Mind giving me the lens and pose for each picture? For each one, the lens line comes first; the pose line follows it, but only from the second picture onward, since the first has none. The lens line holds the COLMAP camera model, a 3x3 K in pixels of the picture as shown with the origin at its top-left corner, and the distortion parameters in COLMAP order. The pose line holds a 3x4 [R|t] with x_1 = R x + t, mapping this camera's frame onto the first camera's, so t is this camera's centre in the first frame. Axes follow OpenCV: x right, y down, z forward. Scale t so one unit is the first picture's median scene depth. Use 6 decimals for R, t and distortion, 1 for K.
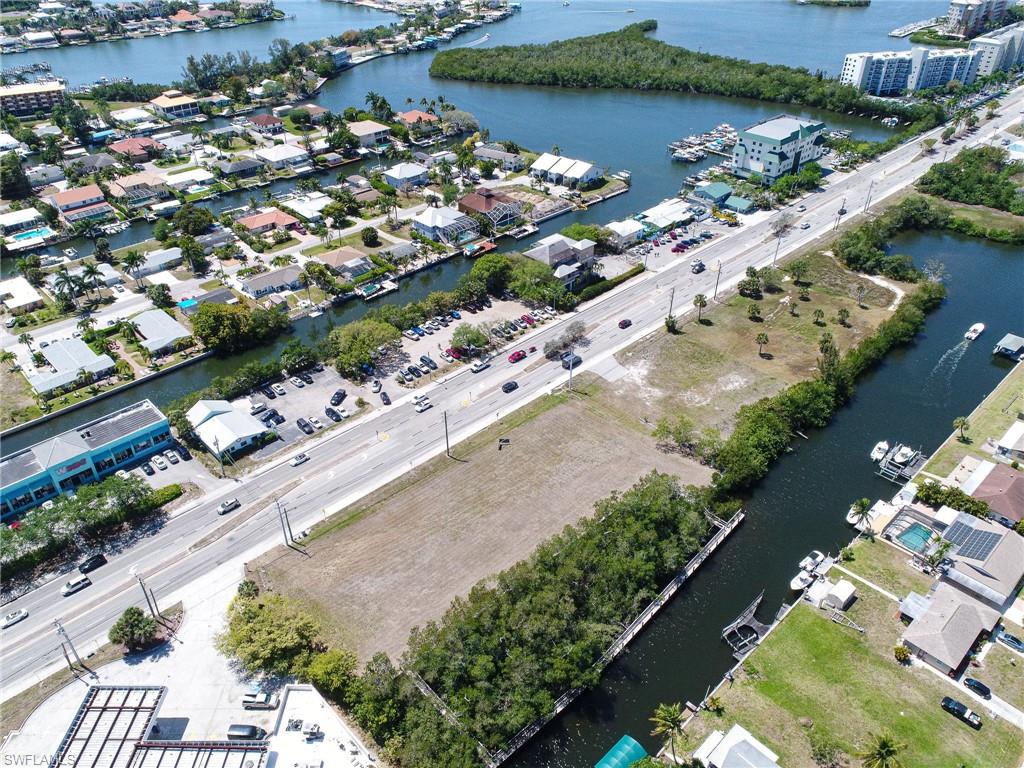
lens RADIAL K [[770.0, 0, 512.0], [0, 770.0, 384.0], [0, 0, 1]] dist [0.007589, 0.008805]
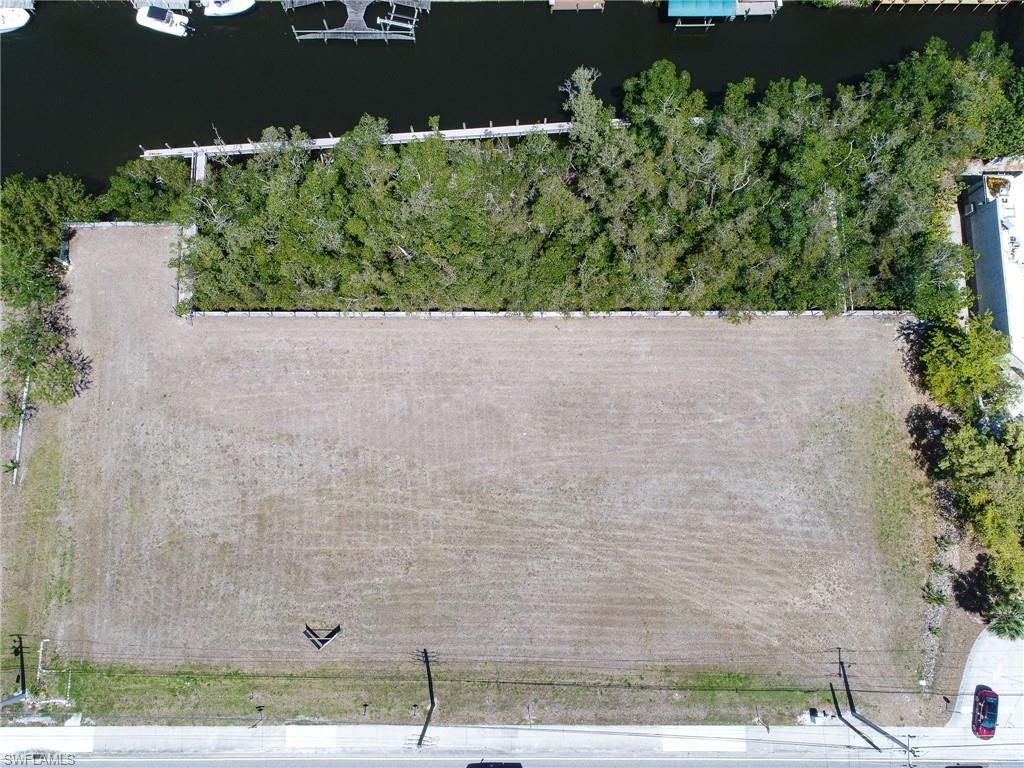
lens RADIAL K [[770.0, 0, 512.0], [0, 770.0, 384.0], [0, 0, 1]] dist [0.007589, 0.008805]
pose [[-0.721661, -0.684264, 0.104822, -0.037217], [0.394850, -0.282506, 0.874233, -0.211446], [-0.568594, 0.672289, 0.474055, 0.646687]]
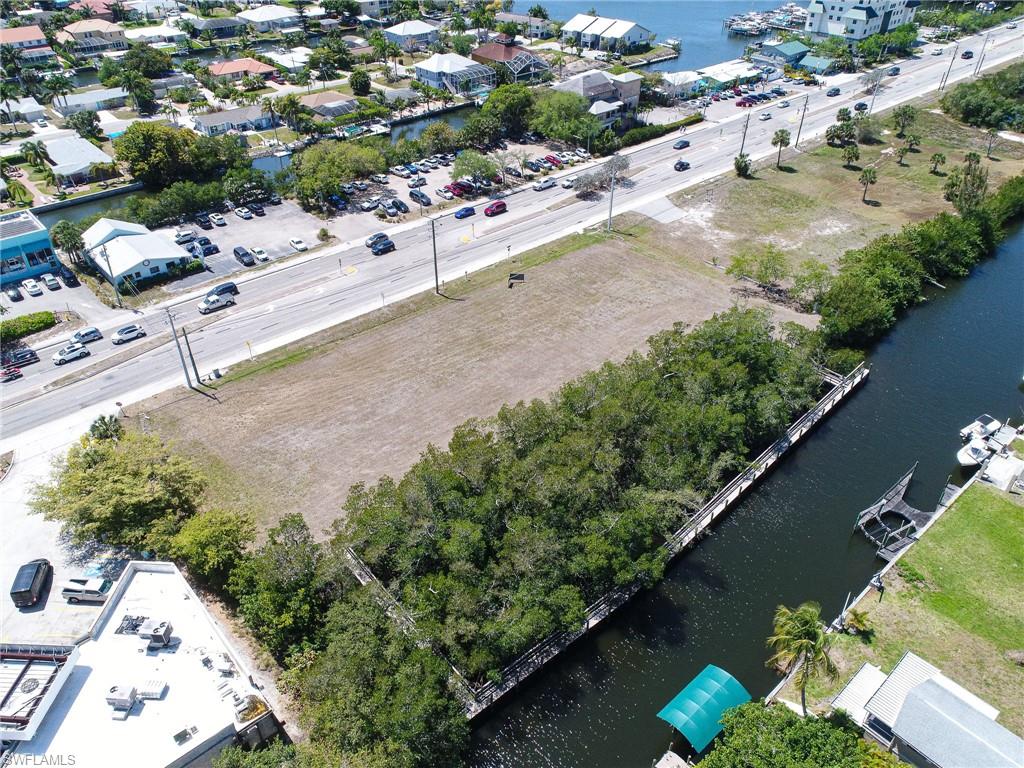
lens RADIAL K [[770.0, 0, 512.0], [0, 770.0, 384.0], [0, 0, 1]] dist [0.007589, 0.008805]
pose [[0.999281, 0.027301, -0.026302, 0.006929], [-0.026796, 0.999453, 0.019382, 0.159734], [0.026817, -0.018663, 0.999466, 0.286000]]
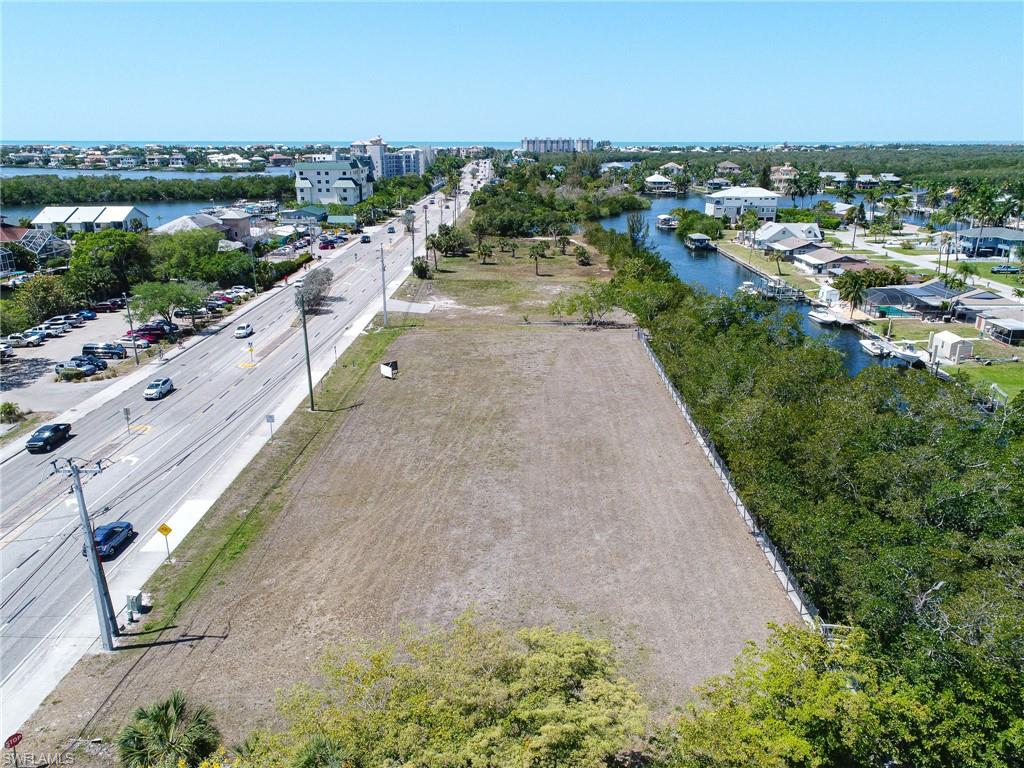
lens RADIAL K [[770.0, 0, 512.0], [0, 770.0, 384.0], [0, 0, 1]] dist [0.007589, 0.008805]
pose [[0.702459, -0.213075, 0.679081, -0.309423], [0.401265, 0.906601, -0.130616, 0.186403], [-0.587824, 0.364244, 0.722350, 0.579112]]
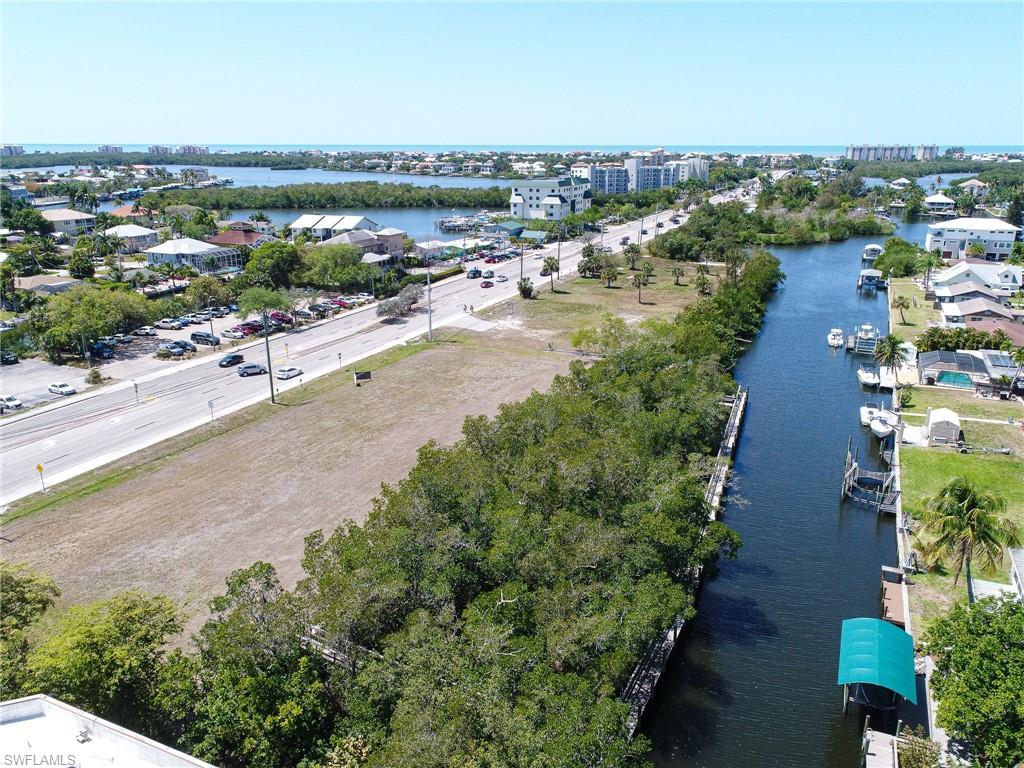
lens RADIAL K [[770.0, 0, 512.0], [0, 770.0, 384.0], [0, 0, 1]] dist [0.007589, 0.008805]
pose [[0.929420, -0.106852, 0.353214, -0.118946], [0.205891, 0.944484, -0.256045, 0.265532], [-0.306246, 0.310697, 0.899823, 0.404161]]
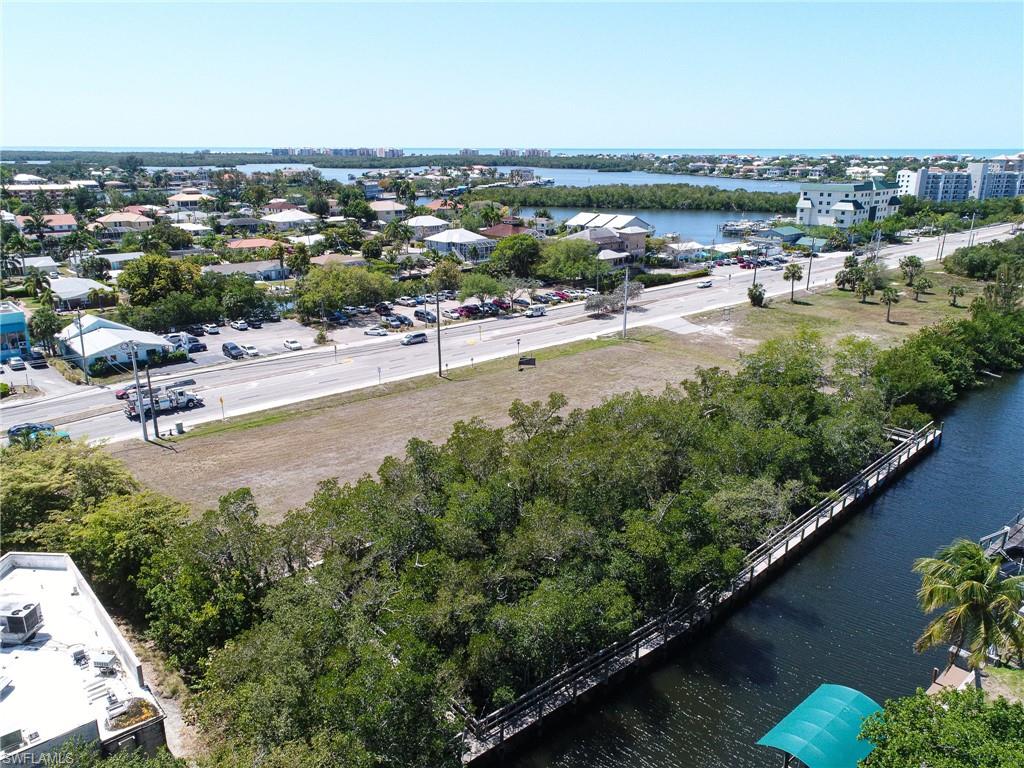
lens RADIAL K [[770.0, 0, 512.0], [0, 770.0, 384.0], [0, 0, 1]] dist [0.007589, 0.008805]
pose [[0.999089, 0.016788, -0.039245, 0.002609], [-0.027697, 0.954544, -0.296780, 0.285787], [0.032478, 0.297597, 0.954139, 0.385552]]
